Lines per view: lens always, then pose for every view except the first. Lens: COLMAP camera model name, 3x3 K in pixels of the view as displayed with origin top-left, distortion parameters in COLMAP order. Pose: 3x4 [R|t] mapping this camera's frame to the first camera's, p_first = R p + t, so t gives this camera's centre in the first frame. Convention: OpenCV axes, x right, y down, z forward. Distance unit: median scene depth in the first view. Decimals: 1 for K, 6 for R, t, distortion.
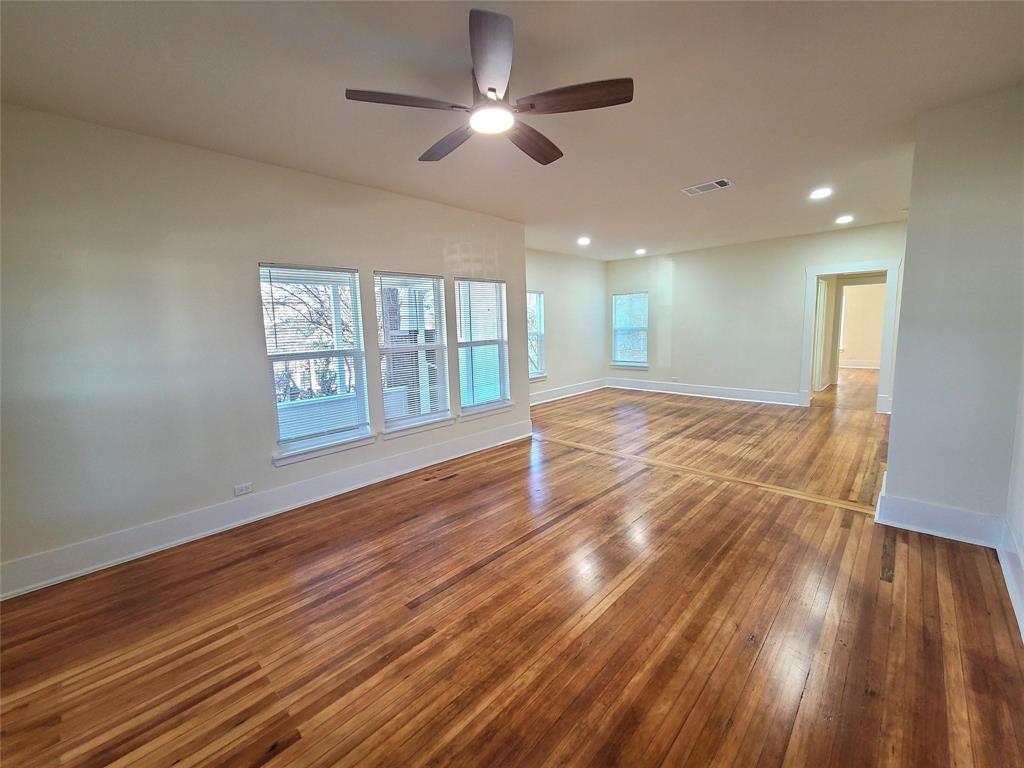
lens RADIAL K [[417.6, 0, 509.1], [0, 417.6, 379.3], [0, 0, 1]] dist [0.000688, -0.001289]
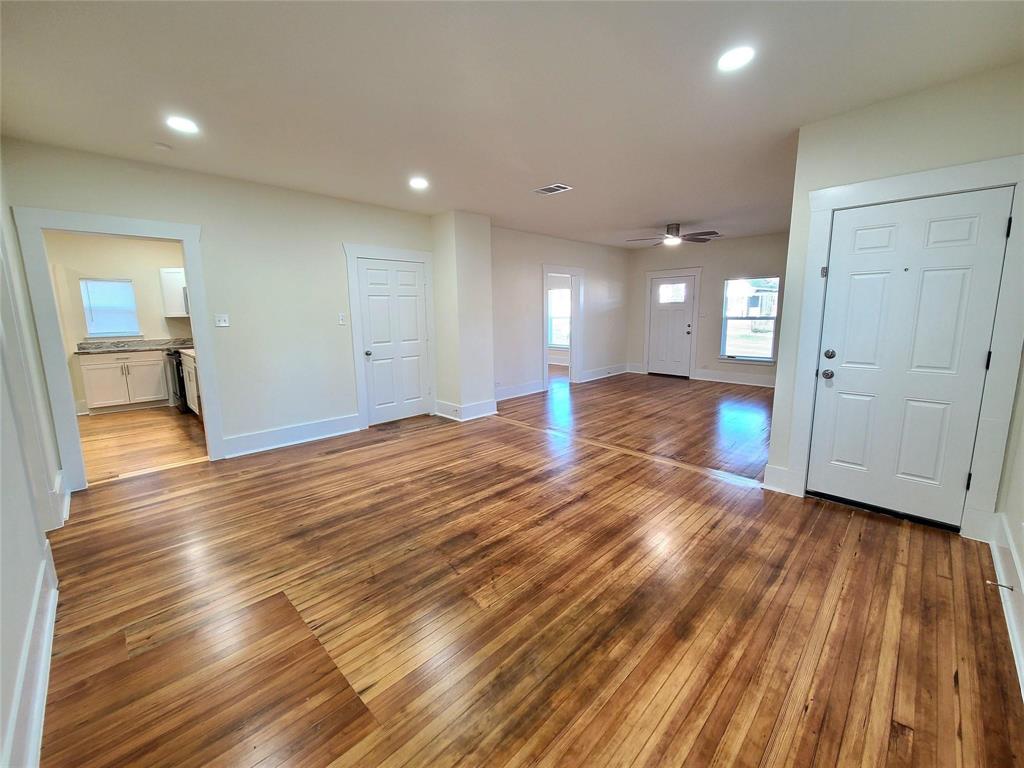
lens RADIAL K [[417.6, 0, 515.7], [0, 417.6, 380.6], [0, 0, 1]] dist [0.000688, -0.001289]
pose [[-0.999130, 0.036318, 0.020505, 0.500663], [0.040731, 0.955424, 0.292414, -0.267200], [-0.008971, 0.292995, -0.956072, 1.948043]]
